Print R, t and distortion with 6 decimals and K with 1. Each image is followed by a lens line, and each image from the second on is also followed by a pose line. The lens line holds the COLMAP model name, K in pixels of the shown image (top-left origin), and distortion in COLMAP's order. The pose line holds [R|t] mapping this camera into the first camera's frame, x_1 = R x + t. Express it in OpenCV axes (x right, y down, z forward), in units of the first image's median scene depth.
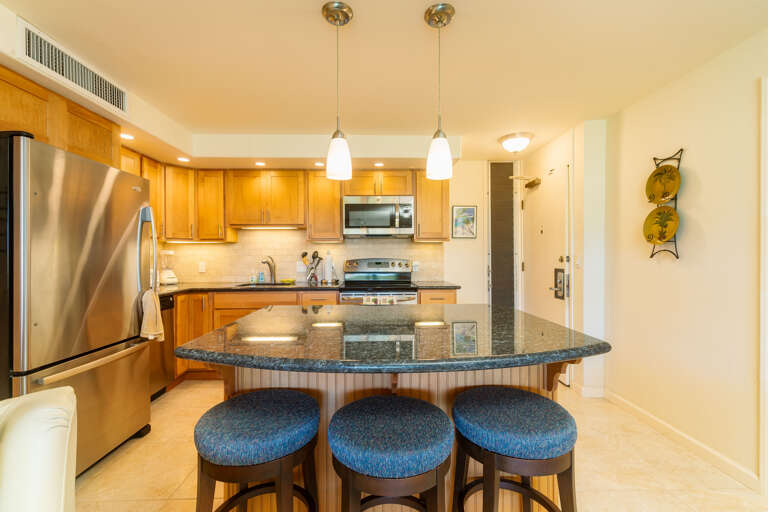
lens RADIAL K [[330.0, 0, 384.0], [0, 330.0, 255.1], [0, 0, 1]] dist [0.009096, 0.000180]
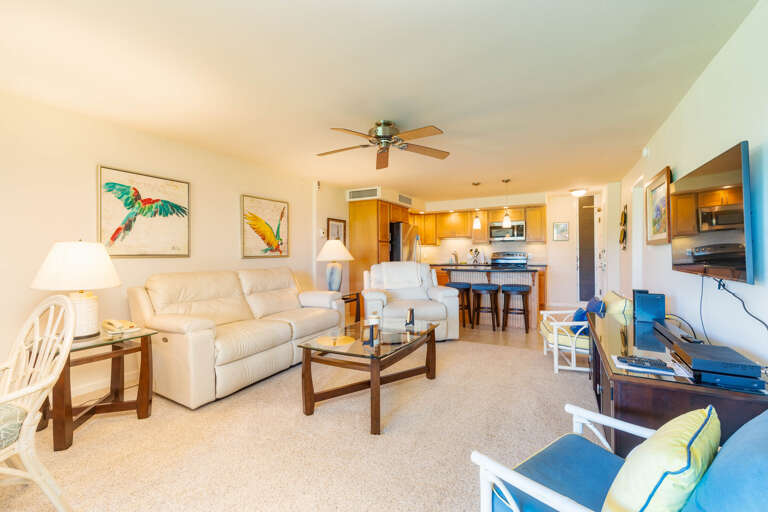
lens RADIAL K [[330.0, 0, 383.1], [0, 330.0, 252.5], [0, 0, 1]] dist [0.009096, 0.000180]
pose [[0.858774, -0.002806, -0.512347, 0.367130], [0.003971, 0.999991, 0.001179, 0.008760], [0.512339, -0.003047, 0.858778, -1.131713]]
